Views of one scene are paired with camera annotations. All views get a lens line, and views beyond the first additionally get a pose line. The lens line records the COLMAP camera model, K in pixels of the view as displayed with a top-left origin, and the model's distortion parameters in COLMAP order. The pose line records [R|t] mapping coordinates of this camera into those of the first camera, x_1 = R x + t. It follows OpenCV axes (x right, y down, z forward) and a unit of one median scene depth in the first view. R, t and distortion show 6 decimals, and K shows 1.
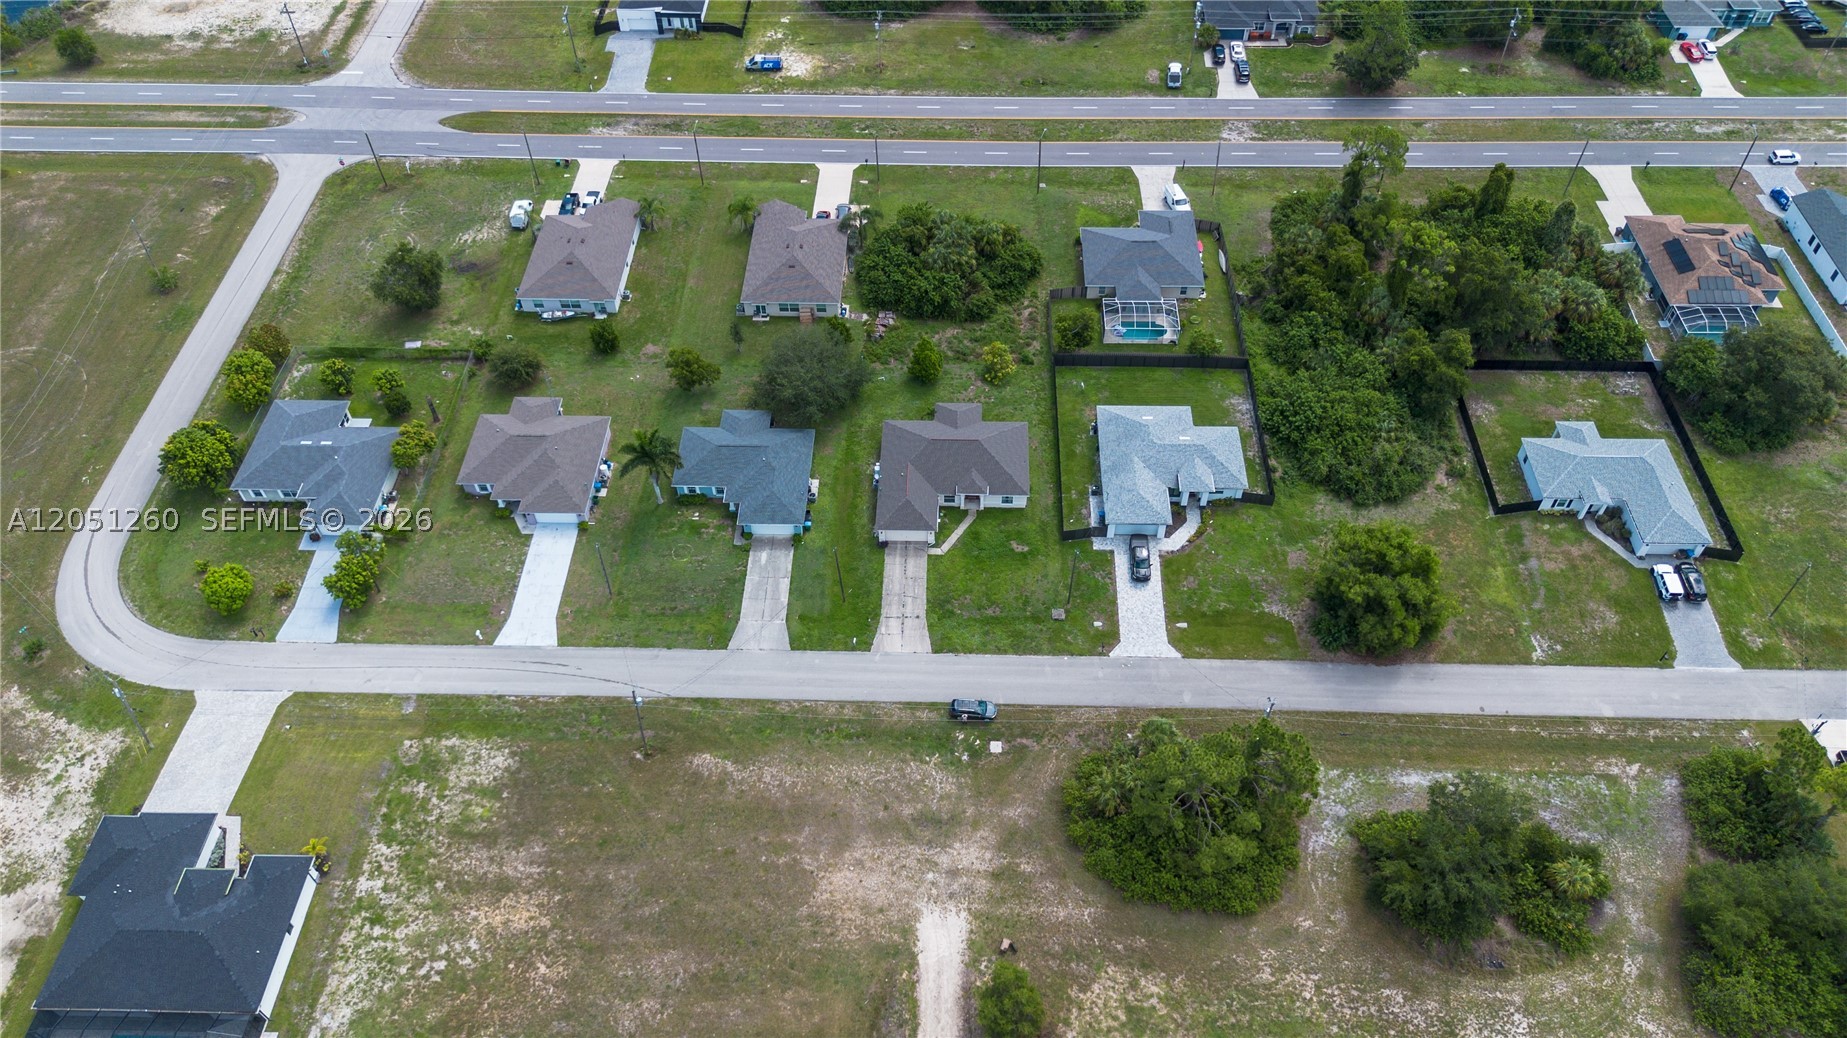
lens RADIAL K [[1315.5, 0, 929.4], [0, 1315.5, 509.6], [0, 0, 1]] dist [0.065719, -0.069816]
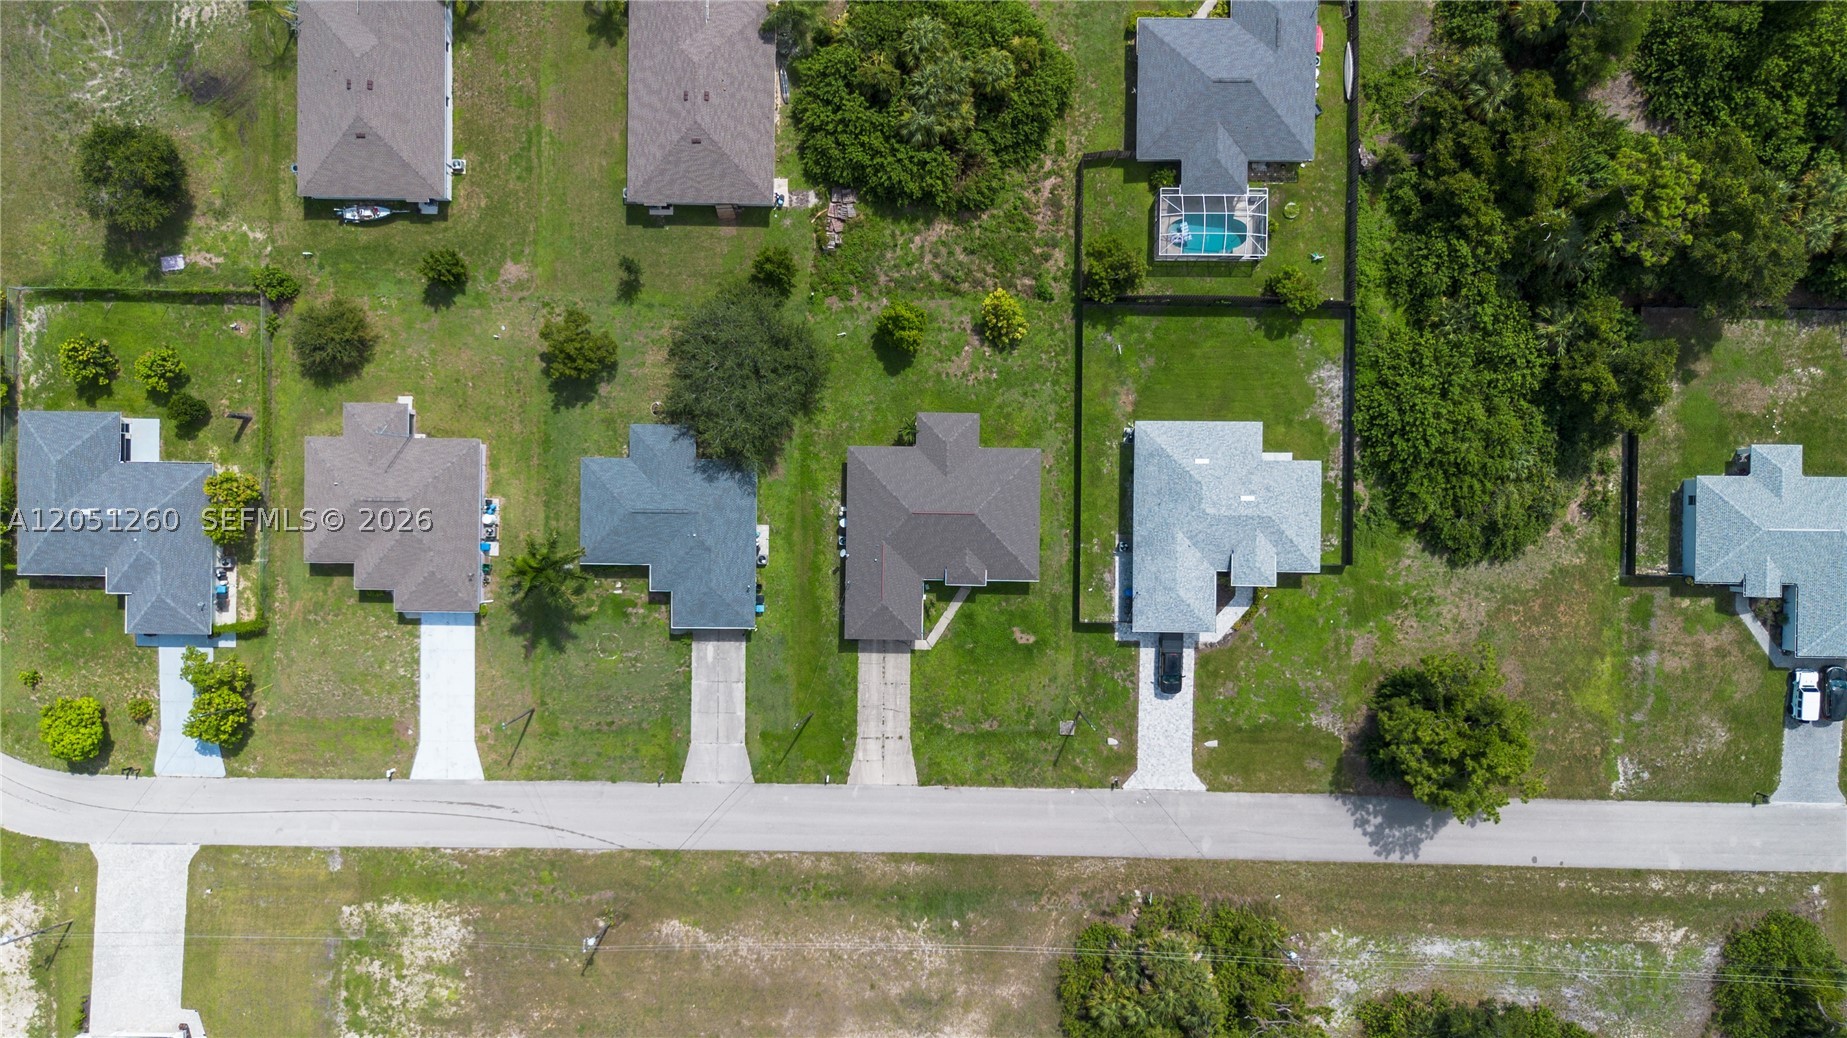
lens RADIAL K [[1315.5, 0, 929.4], [0, 1315.5, 509.6], [0, 0, 1]] dist [0.065719, -0.069816]
pose [[0.999866, -0.015531, -0.005131, 0.016379], [0.015031, 0.748797, 0.662629, -0.594983], [-0.006449, -0.662618, 0.748930, 0.463529]]
